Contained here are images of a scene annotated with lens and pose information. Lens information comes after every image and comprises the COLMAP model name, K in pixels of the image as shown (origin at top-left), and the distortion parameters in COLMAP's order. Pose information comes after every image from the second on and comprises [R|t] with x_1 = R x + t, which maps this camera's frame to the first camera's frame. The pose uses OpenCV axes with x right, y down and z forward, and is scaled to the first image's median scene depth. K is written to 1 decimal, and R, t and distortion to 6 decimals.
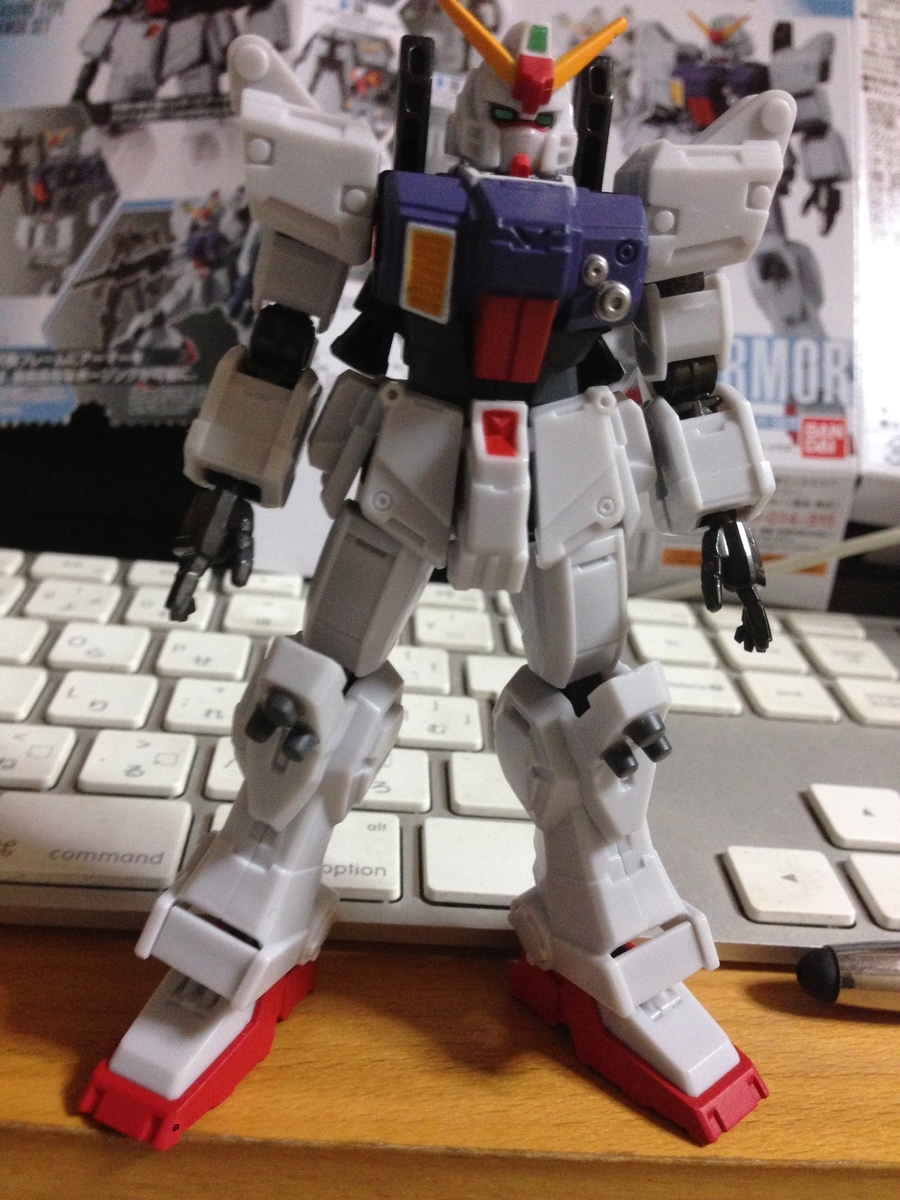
lens RADIAL K [[1108.2, 0, 431.3], [0, 1108.2, 601.8], [0, 0, 1]] dist [0.087453, -0.235548]
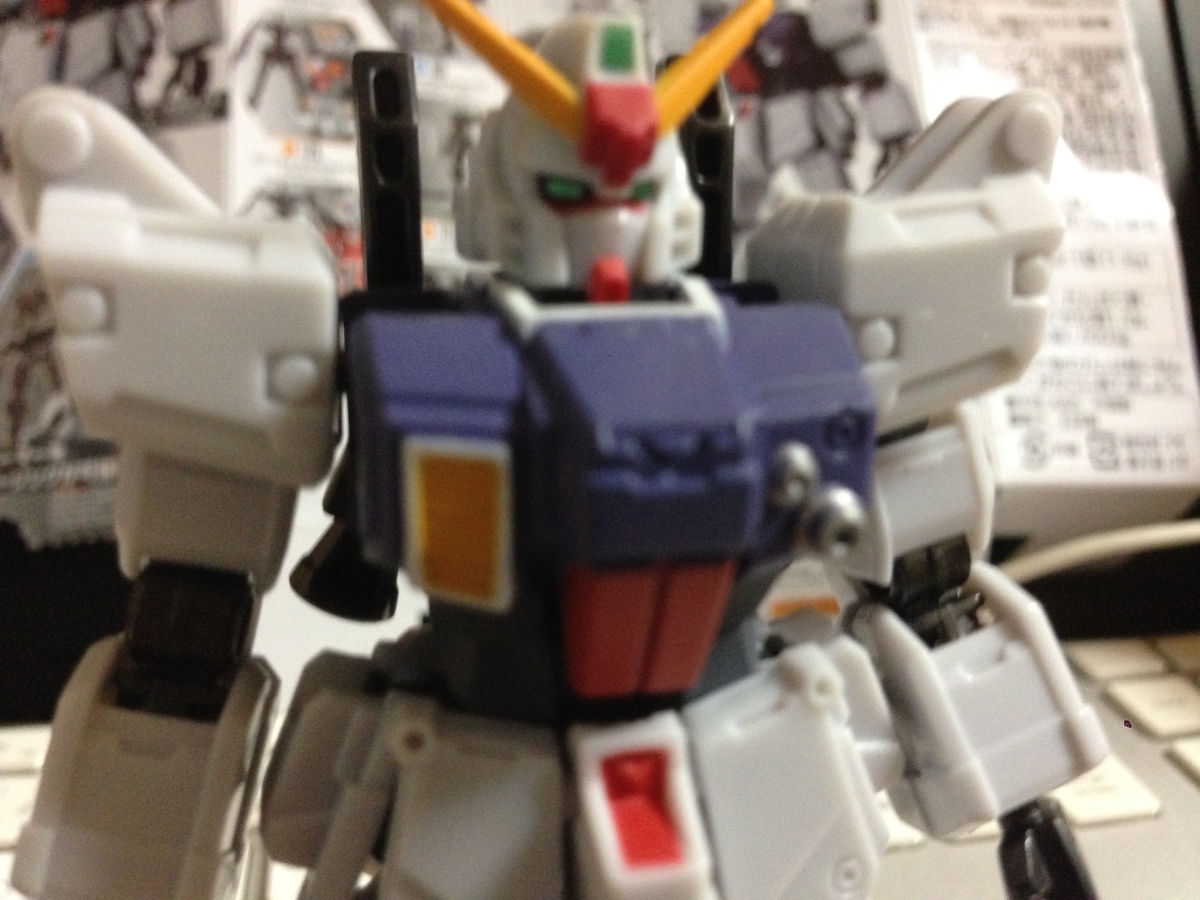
lens RADIAL K [[1172.4, 0, 600.4], [0, 1172.4, 436.4], [0, 0, 1]] dist [0.097637, -0.322946]
pose [[0.984907, -0.123054, 0.121721, 0.000074], [0.135558, 0.985669, -0.100407, -0.243624], [-0.107621, 0.115392, 0.987473, 0.430916]]
